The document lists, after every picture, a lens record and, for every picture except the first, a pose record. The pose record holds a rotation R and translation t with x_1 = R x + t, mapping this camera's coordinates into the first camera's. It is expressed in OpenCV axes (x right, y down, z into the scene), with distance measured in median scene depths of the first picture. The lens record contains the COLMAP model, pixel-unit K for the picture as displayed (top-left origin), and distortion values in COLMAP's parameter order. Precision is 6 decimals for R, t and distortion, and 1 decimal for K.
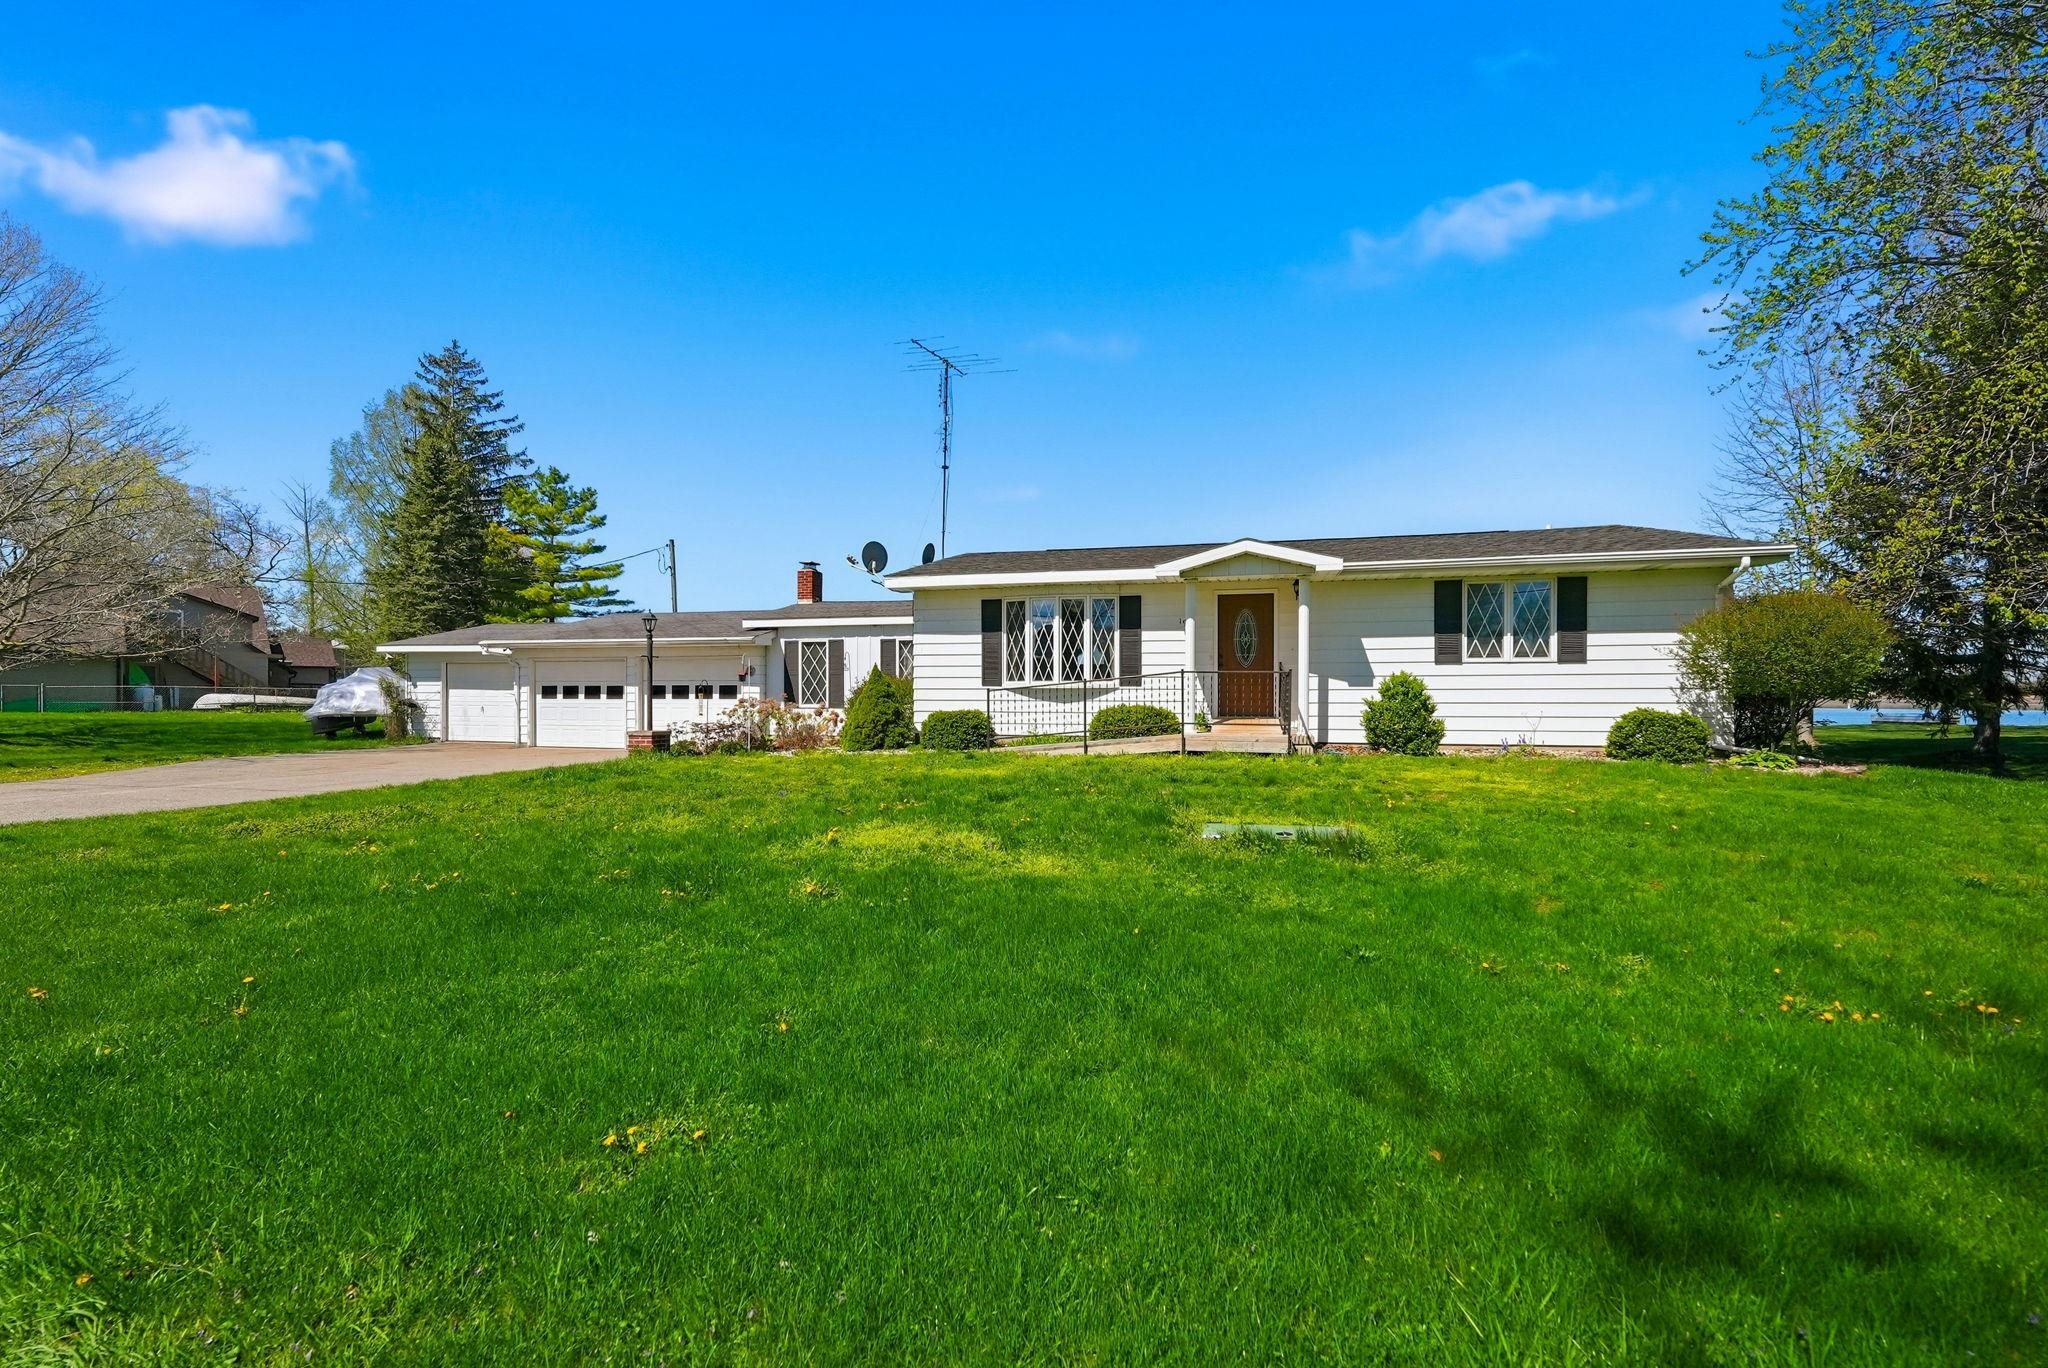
lens RADIAL K [[838.6, 0, 1007.0], [0, 838.6, 684.8], [0, 0, 1]] dist [0.001253, -0.000236]
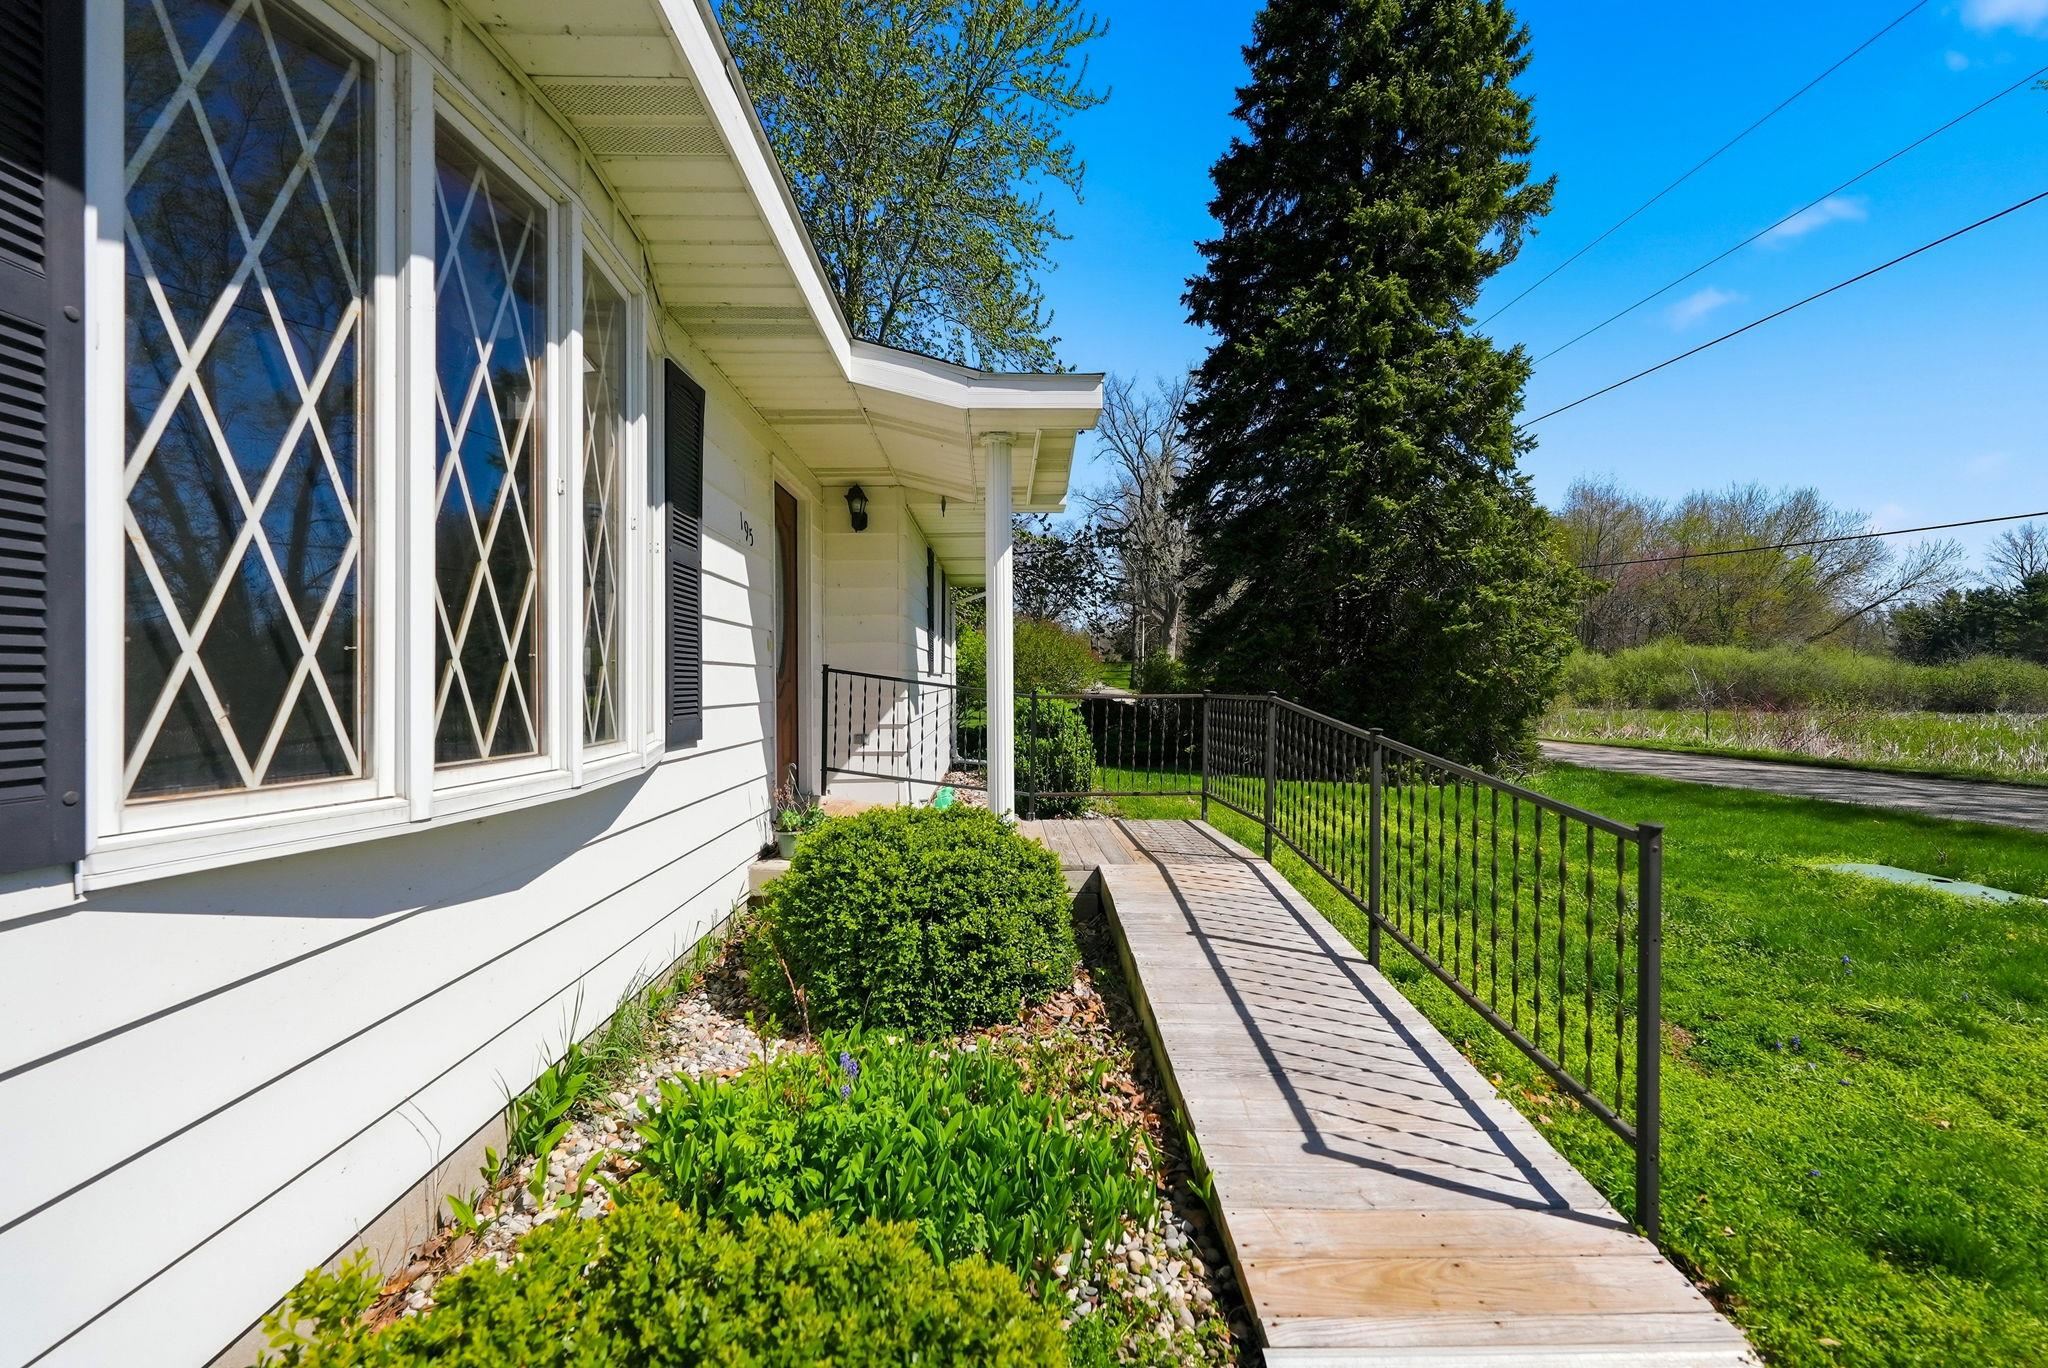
lens RADIAL K [[838.6, 0, 1022.6], [0, 838.6, 684.5], [0, 0, 1]] dist [0.001253, -0.000236]
pose [[-0.274584, -0.001489, 0.961562, -0.087501], [-0.006018, 0.999982, -0.000171, -0.013807], [-0.961544, -0.005834, -0.274588, 0.757473]]
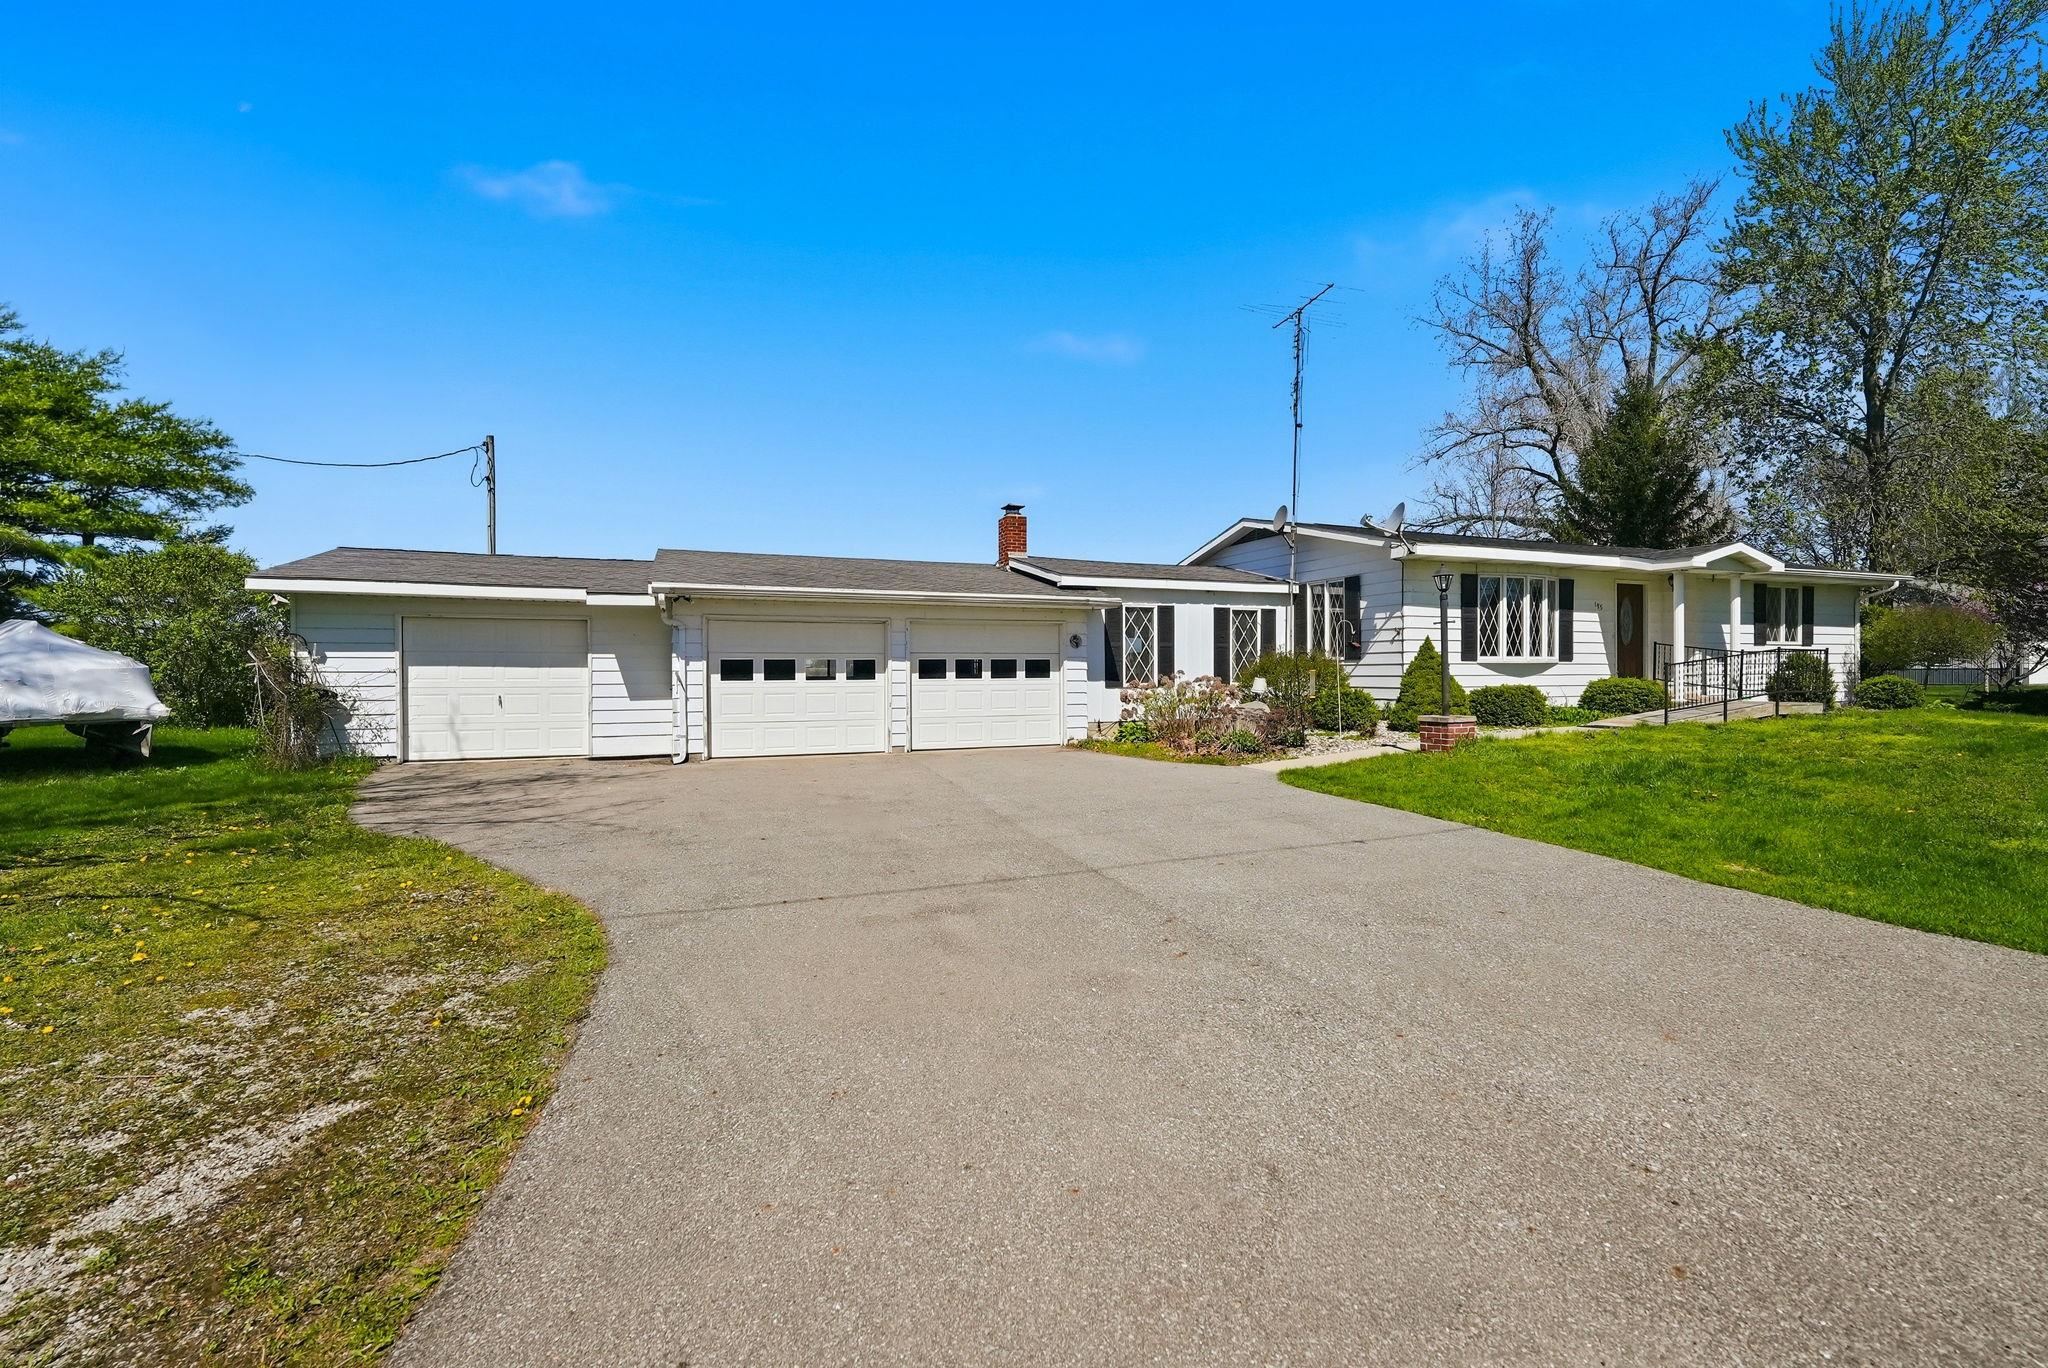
lens RADIAL K [[838.6, 0, 1010.4], [0, 838.6, 683.6], [0, 0, 1]] dist [0.001253, -0.000236]
pose [[0.806104, -0.013468, 0.591621, -0.844642], [-0.001757, 0.999682, 0.025151, 0.003174], [-0.591772, -0.021314, 0.805824, 0.424883]]
